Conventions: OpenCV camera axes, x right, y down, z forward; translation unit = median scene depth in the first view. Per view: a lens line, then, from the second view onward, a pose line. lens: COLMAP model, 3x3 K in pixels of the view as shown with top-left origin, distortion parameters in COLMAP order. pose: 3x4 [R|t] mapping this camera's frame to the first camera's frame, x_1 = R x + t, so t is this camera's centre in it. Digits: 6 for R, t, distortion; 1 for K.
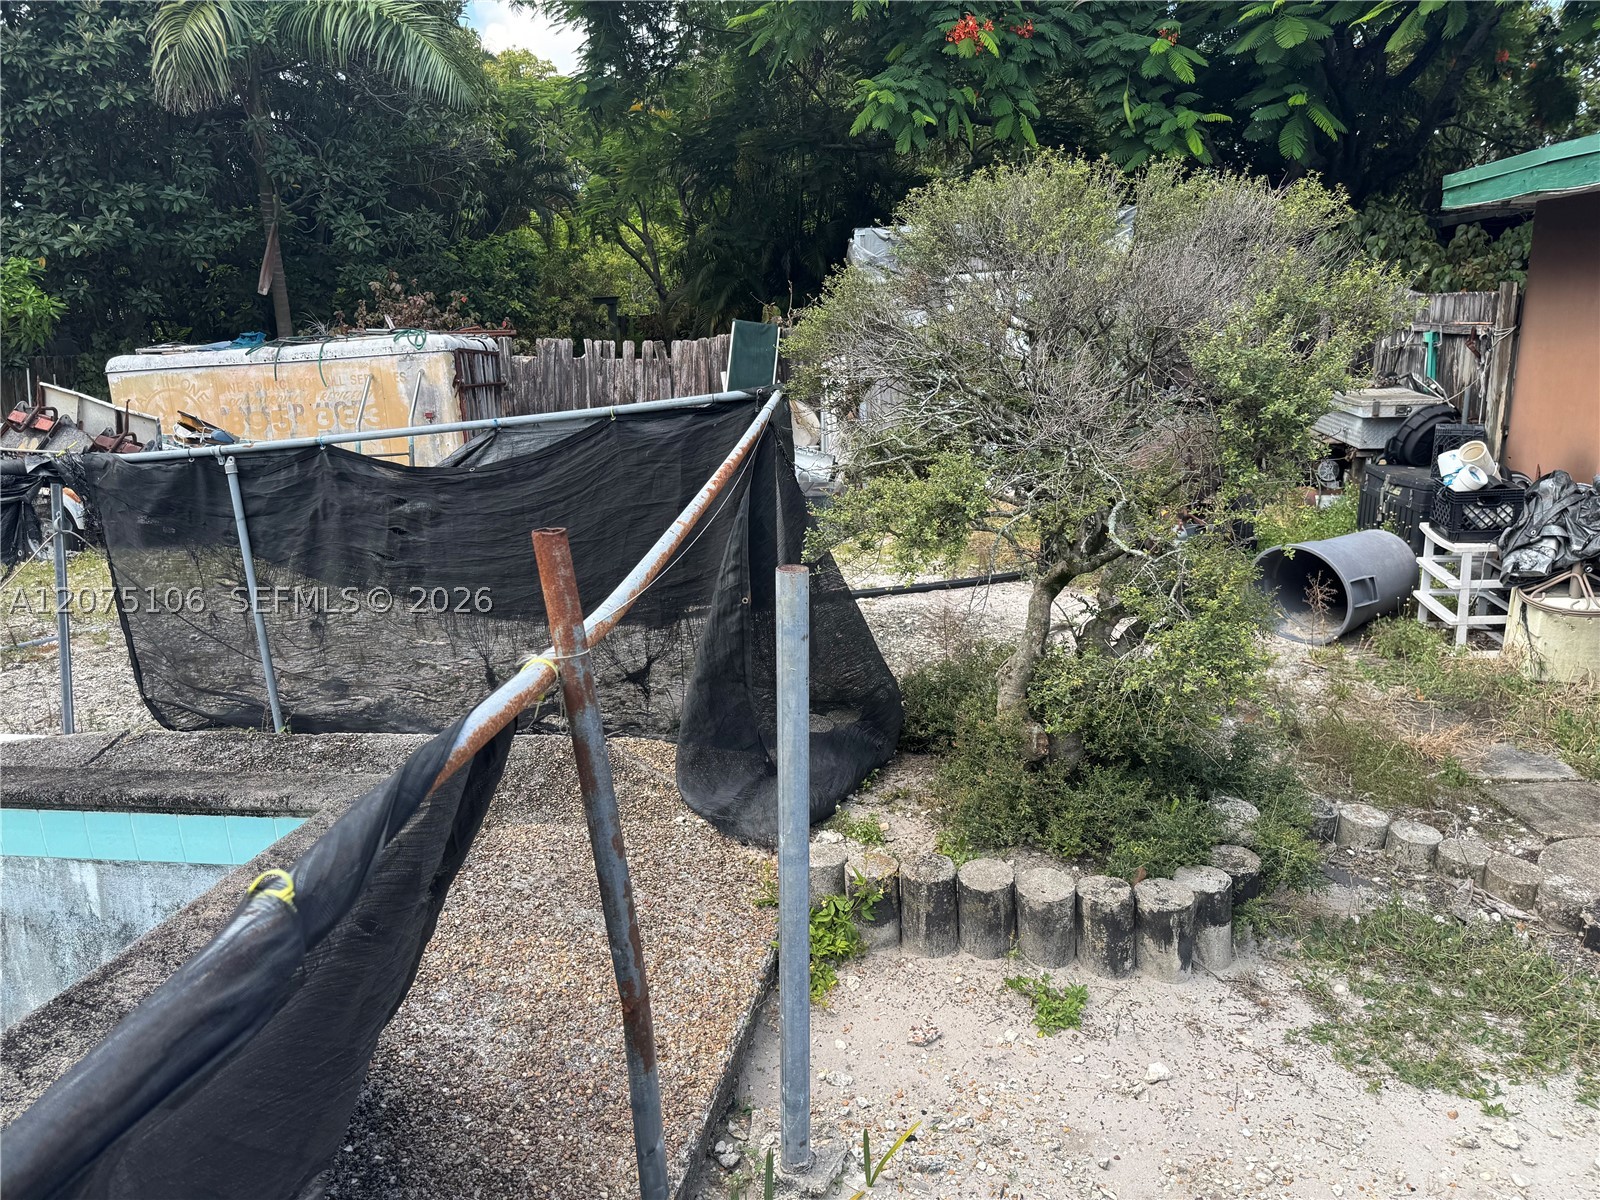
lens RADIAL K [[1113.3, 0, 804.2], [0, 1113.3, 595.7], [0, 0, 1]] dist [0.088769, -0.099250]
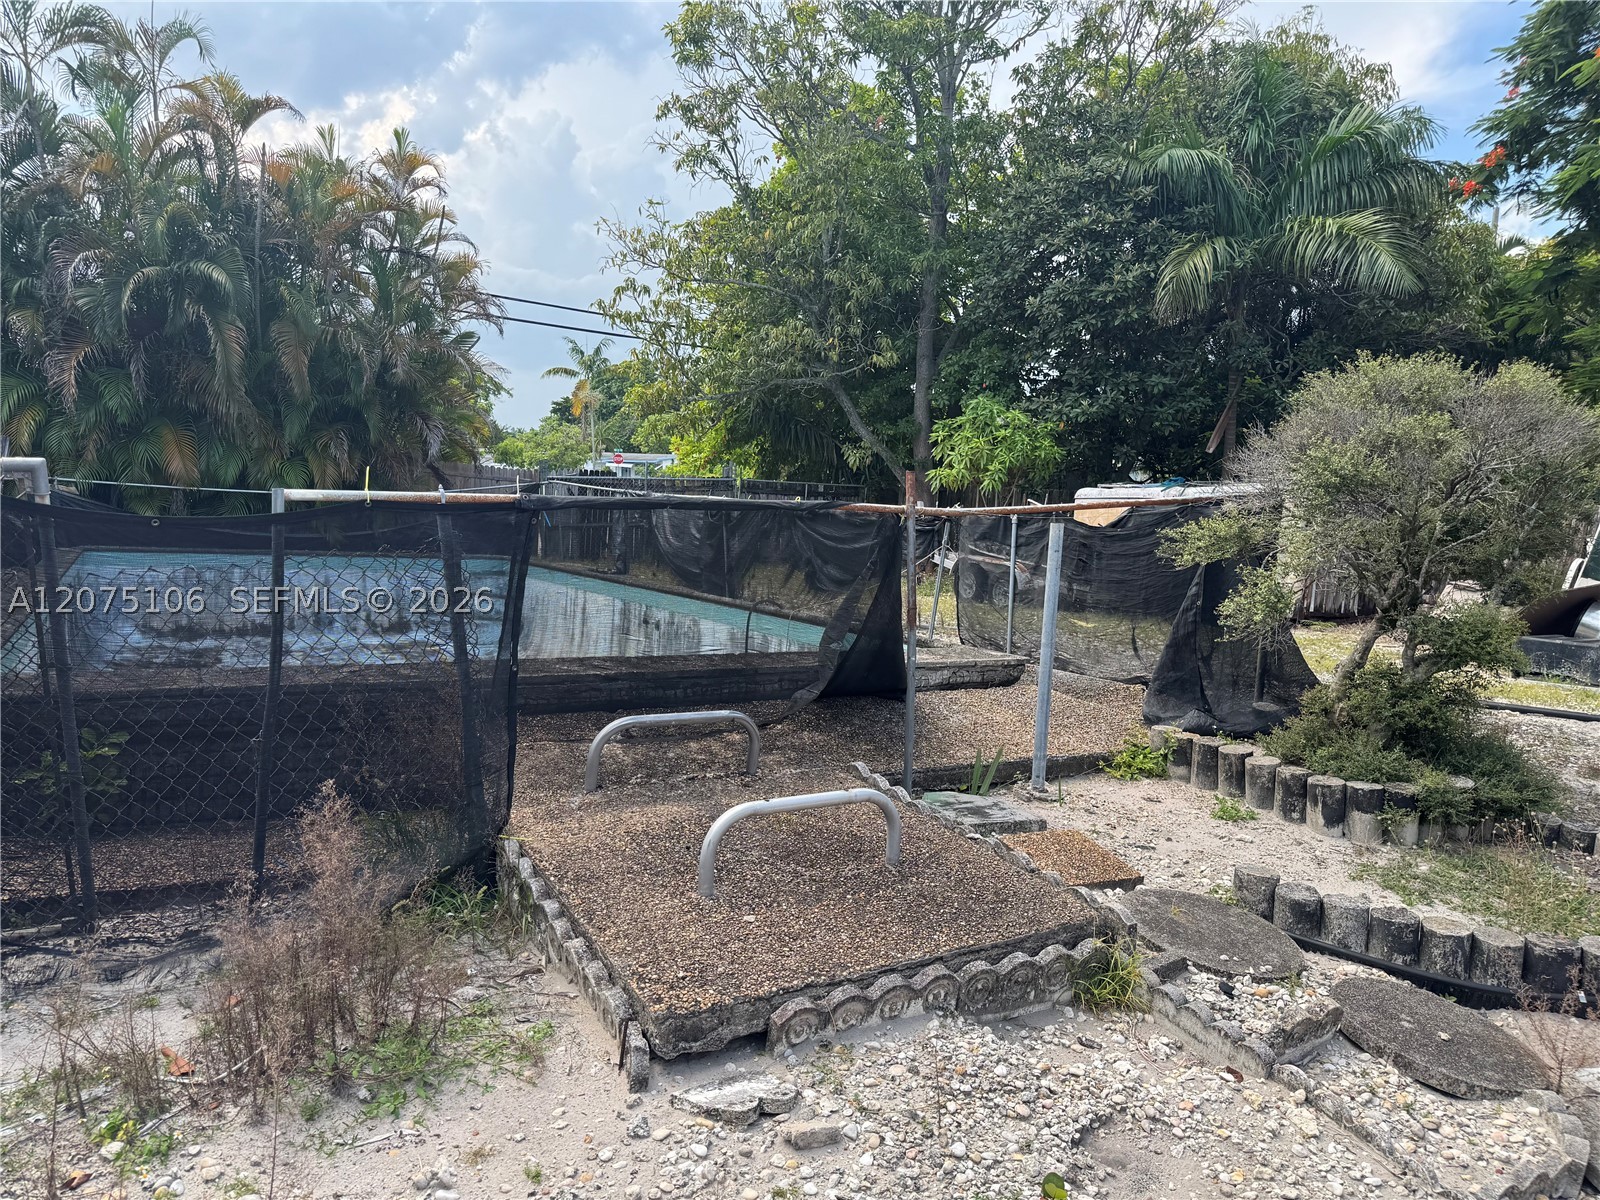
lens RADIAL K [[1113.3, 0, 804.2], [0, 1113.3, 595.7], [0, 0, 1]] dist [0.088769, -0.099250]
pose [[0.640736, 0.127253, -0.757142, 0.279226], [-0.234914, 0.971366, -0.035540, 0.063511], [0.730939, 0.200635, 0.652283, -0.187266]]
